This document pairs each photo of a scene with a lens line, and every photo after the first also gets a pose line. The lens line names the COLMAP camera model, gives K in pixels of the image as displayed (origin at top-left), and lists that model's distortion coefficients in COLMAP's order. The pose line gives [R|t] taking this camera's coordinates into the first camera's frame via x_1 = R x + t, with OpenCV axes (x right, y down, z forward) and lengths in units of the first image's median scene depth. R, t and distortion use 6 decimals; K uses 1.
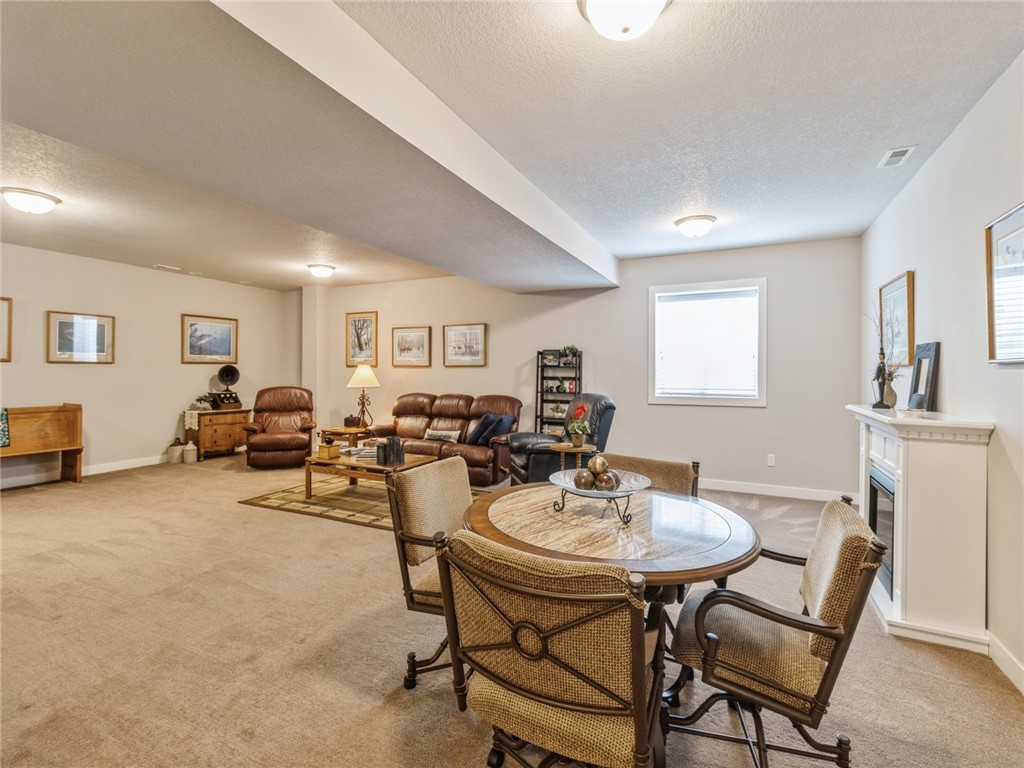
lens RADIAL K [[473.7, 0, 514.3], [0, 473.7, 377.5], [0, 0, 1]] dist [0.003651, -0.000110]
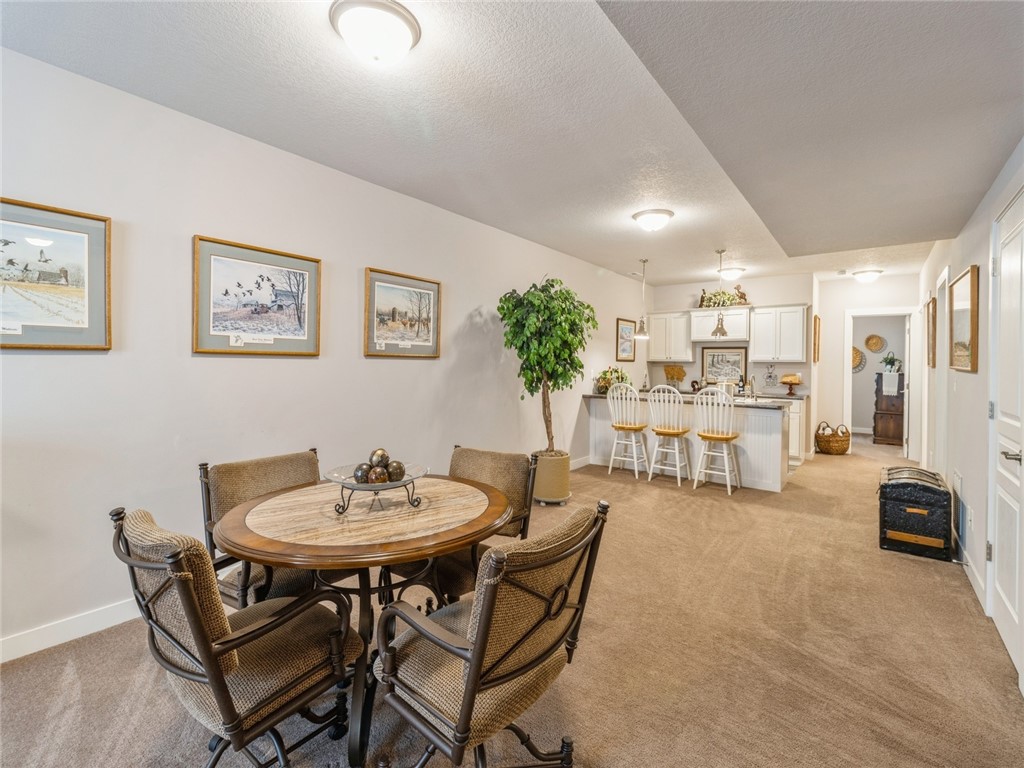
lens RADIAL K [[473.7, 0, 509.0], [0, 473.7, 363.5], [0, 0, 1]] dist [0.003651, -0.000110]
pose [[-0.978348, -0.015490, 0.206384, -0.085133], [-0.012987, 0.999825, 0.013480, -0.009085], [-0.206557, 0.010508, -0.978378, 0.551313]]
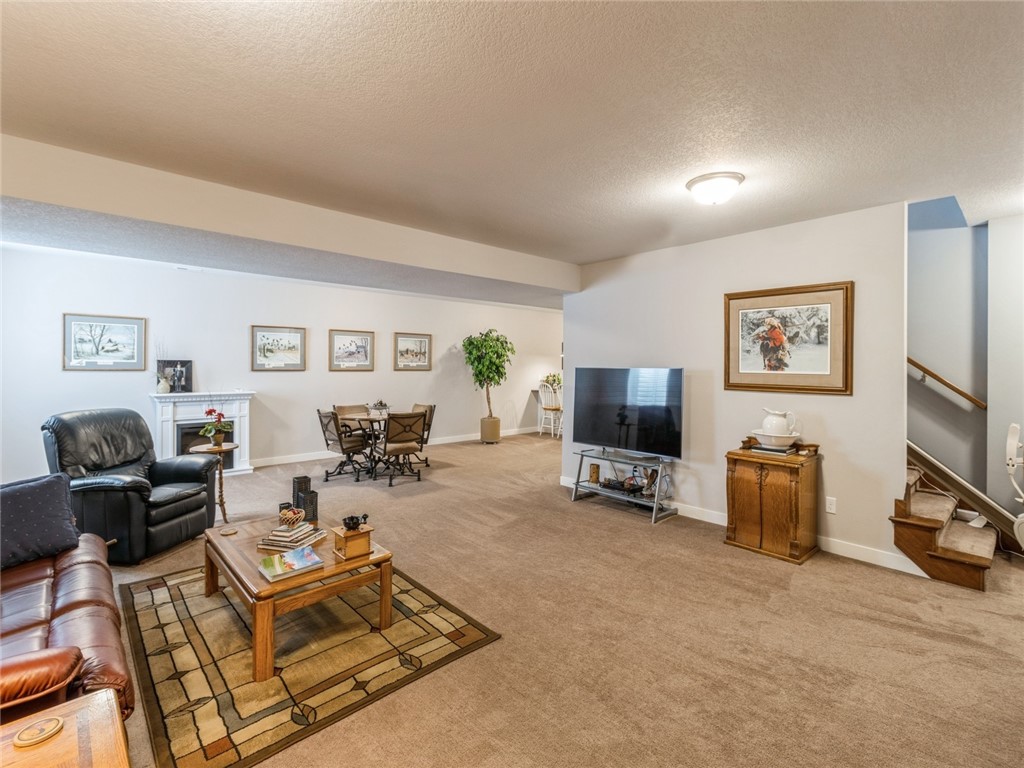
lens RADIAL K [[473.7, 0, 511.1], [0, 473.7, 365.5], [0, 0, 1]] dist [0.003651, -0.000110]
pose [[-0.925521, -0.012927, 0.378475, -0.601290], [-0.007801, 0.999856, 0.015075, -0.043513], [-0.378615, 0.011000, -0.925489, 1.130229]]
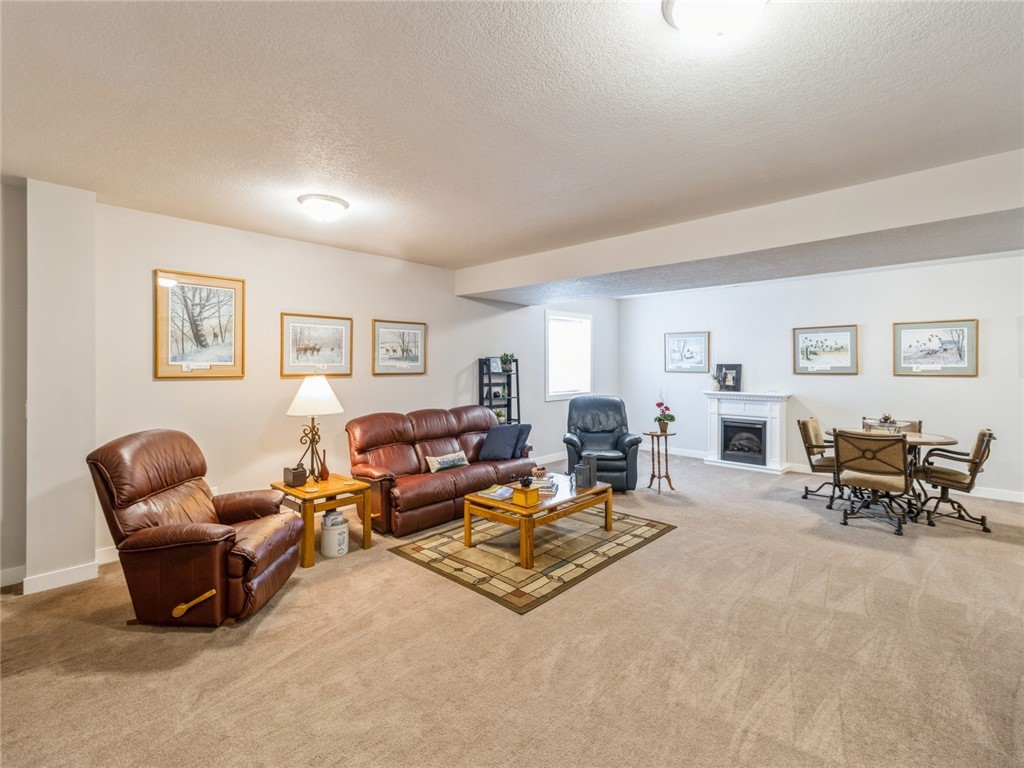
lens RADIAL K [[473.7, 0, 512.4], [0, 473.7, 374.9], [0, 0, 1]] dist [0.003651, -0.000110]
pose [[0.316207, -0.025081, 0.948359, -0.867416], [0.014132, 0.999664, 0.021725, -0.040676], [-0.948585, 0.006532, 0.316455, 0.618460]]
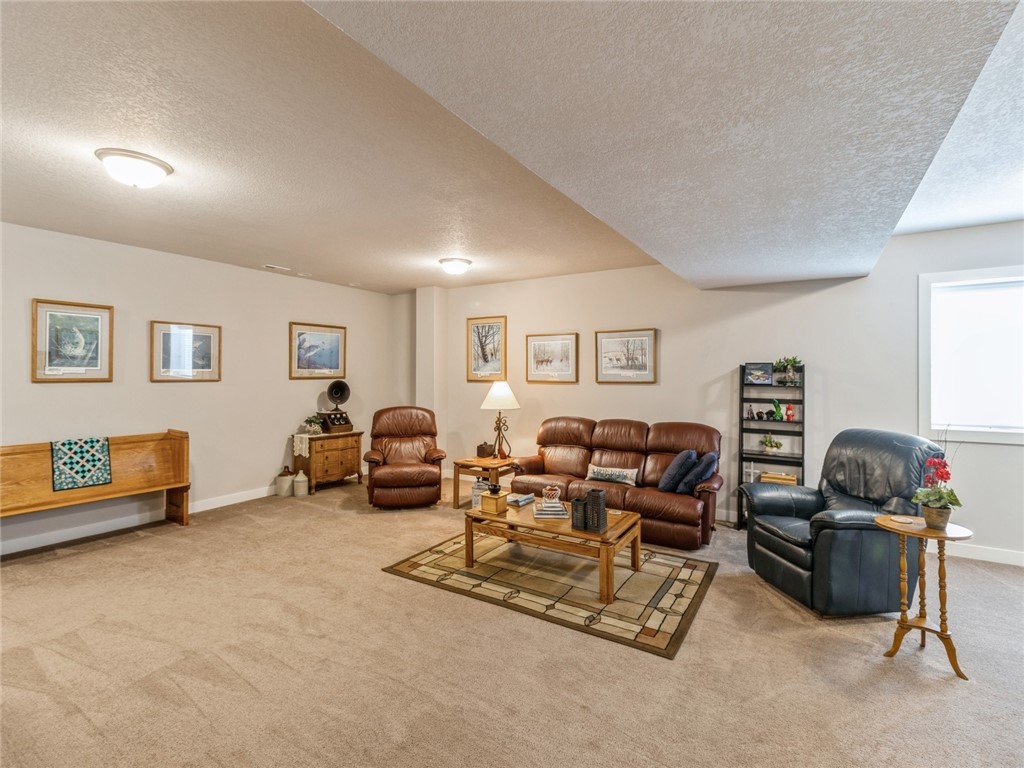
lens RADIAL K [[473.7, 0, 514.4], [0, 473.7, 382.8], [0, 0, 1]] dist [0.003651, -0.000110]
pose [[0.993804, 0.000328, -0.111142, -0.218275], [-0.000068, 0.999997, 0.002345, -0.028004], [0.111143, -0.002323, 0.993802, 0.206305]]
